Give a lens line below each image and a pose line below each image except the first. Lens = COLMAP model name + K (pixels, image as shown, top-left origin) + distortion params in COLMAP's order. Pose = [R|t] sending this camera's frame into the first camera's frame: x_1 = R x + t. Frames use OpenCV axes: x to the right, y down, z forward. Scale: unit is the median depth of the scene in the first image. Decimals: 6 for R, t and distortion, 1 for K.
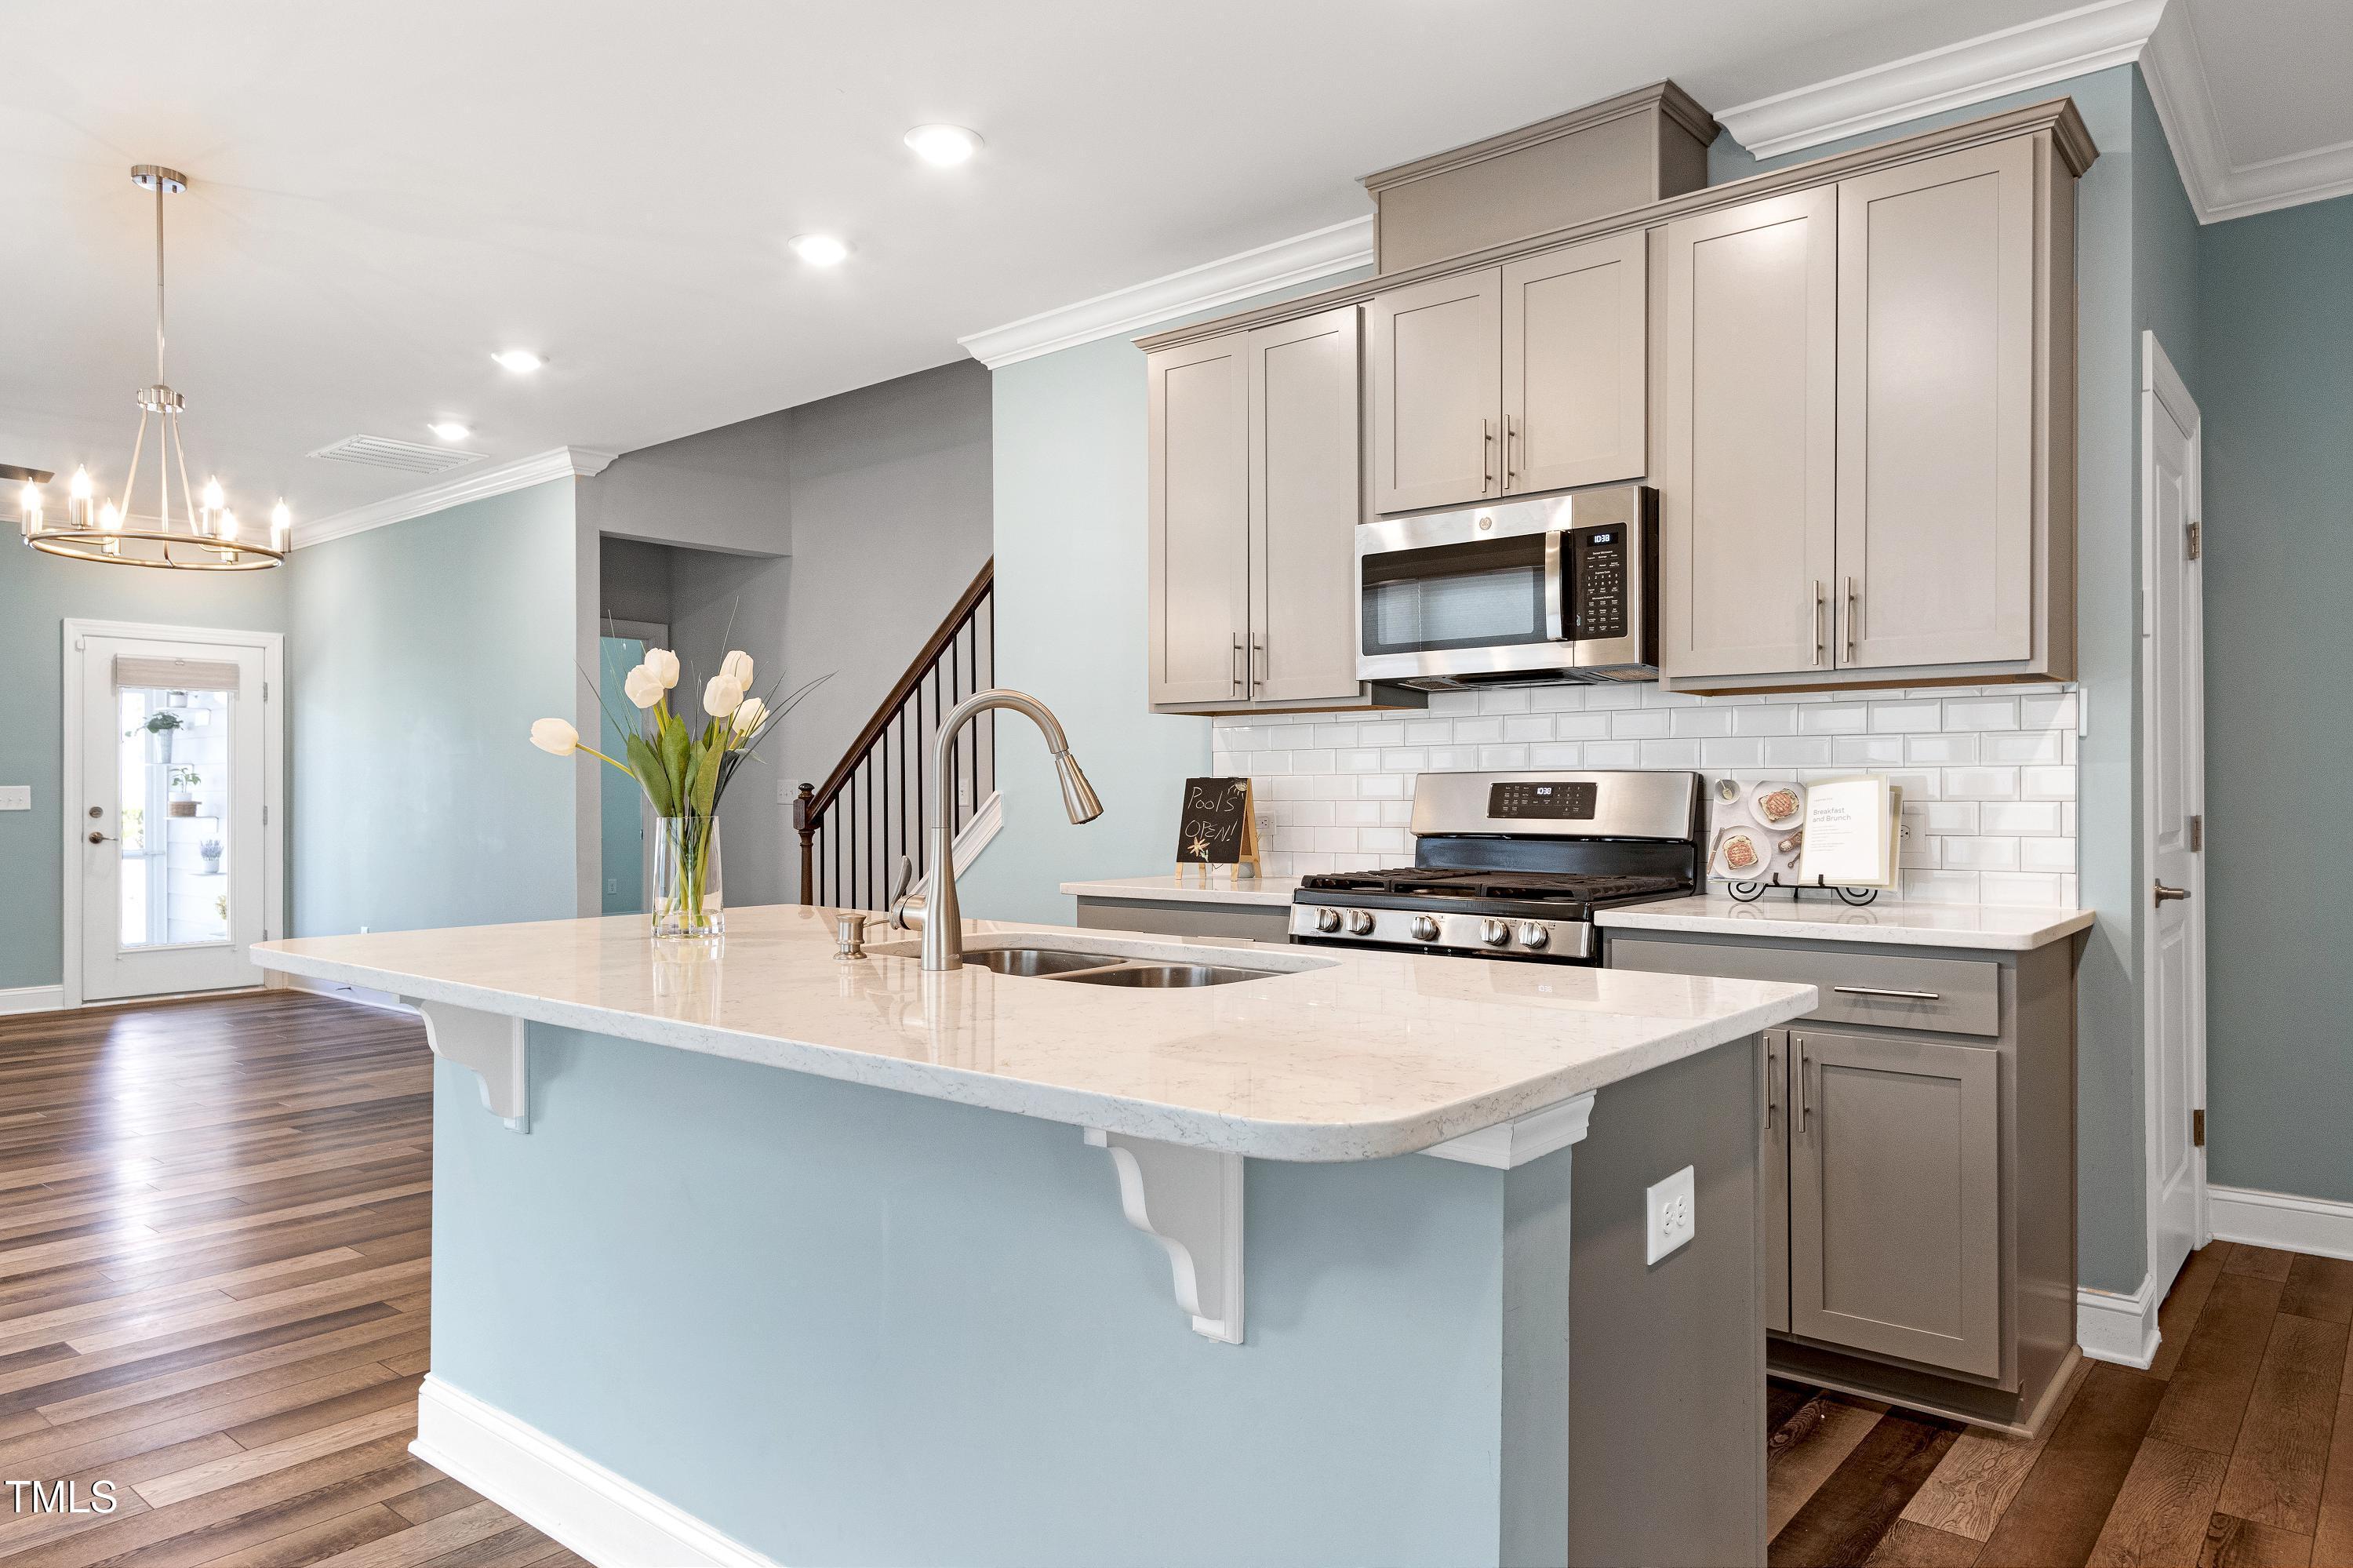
lens RADIAL K [[1512.8, 0, 1176.5], [0, 1512.8, 784.0], [0, 0, 1]] dist [0.007204, -0.004665]
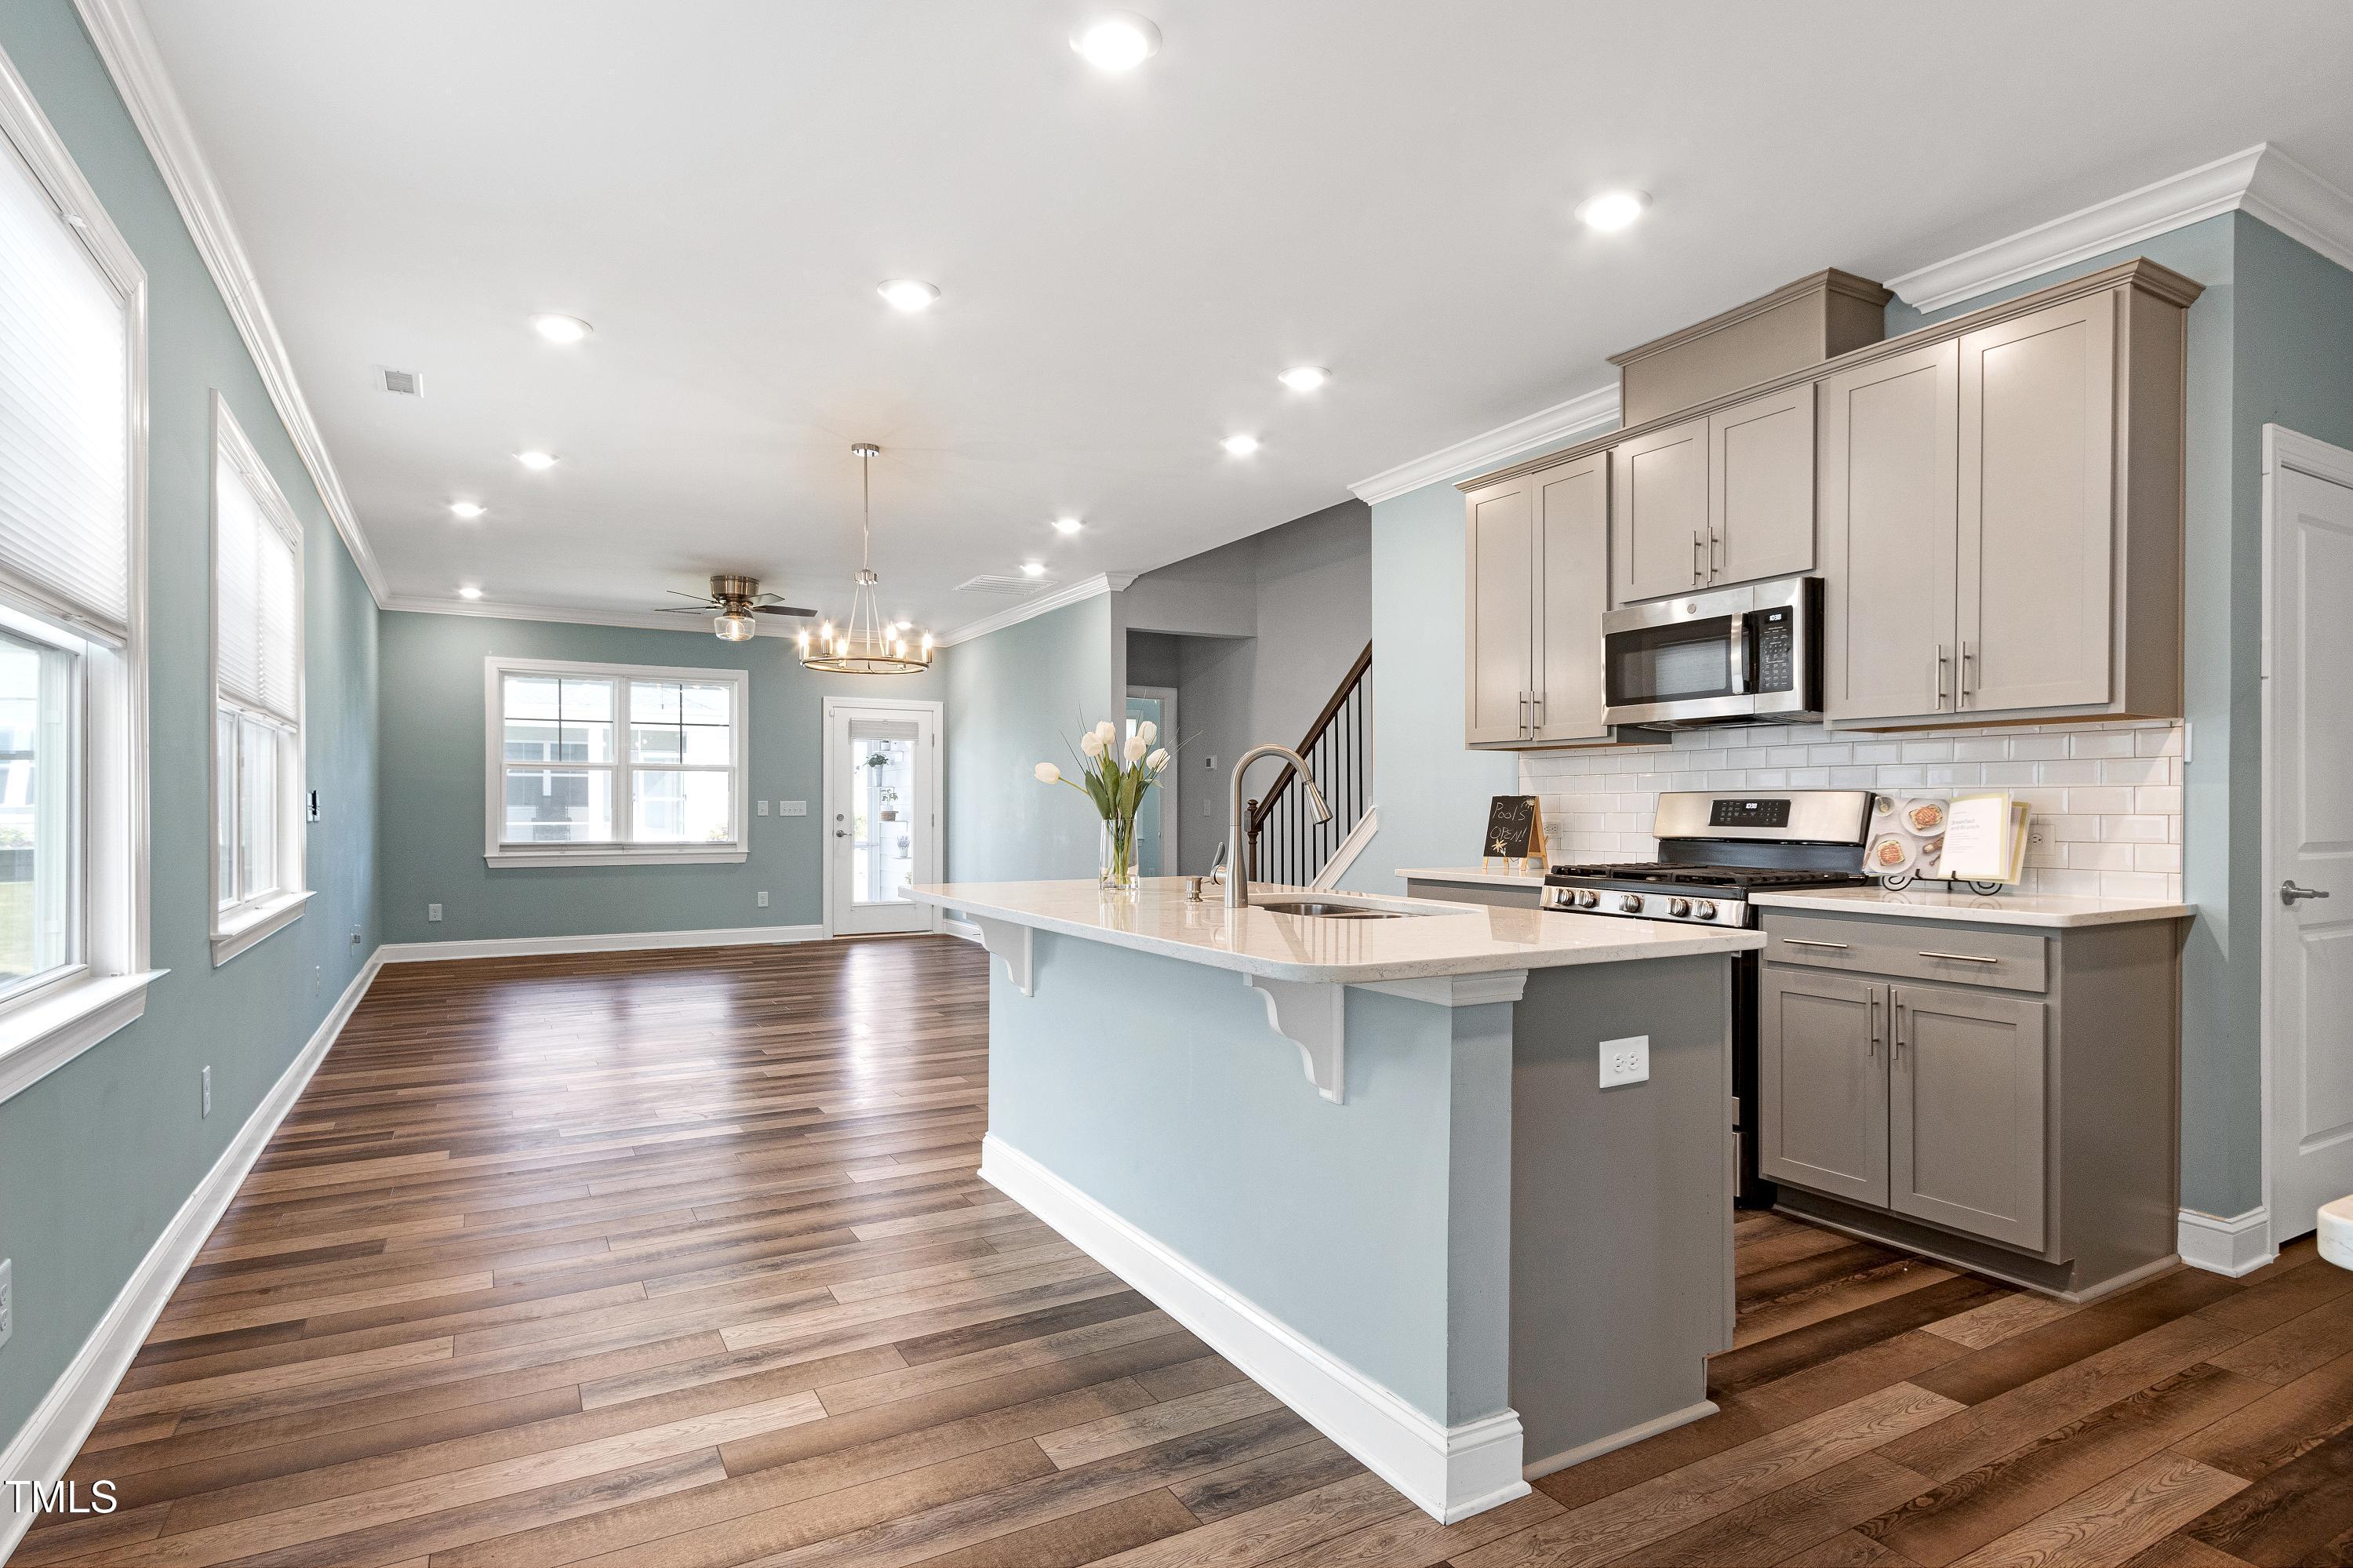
lens RADIAL K [[1240.1, 0, 1179.1], [0, 1240.1, 801.9], [0, 0, 1]] dist [-0.001168, -0.001016]
pose [[0.936964, 0.000842, -0.349426, 0.166688], [-0.000291, 0.999999, 0.001629, -0.000433], [0.349427, -0.001425, 0.936963, -0.210121]]
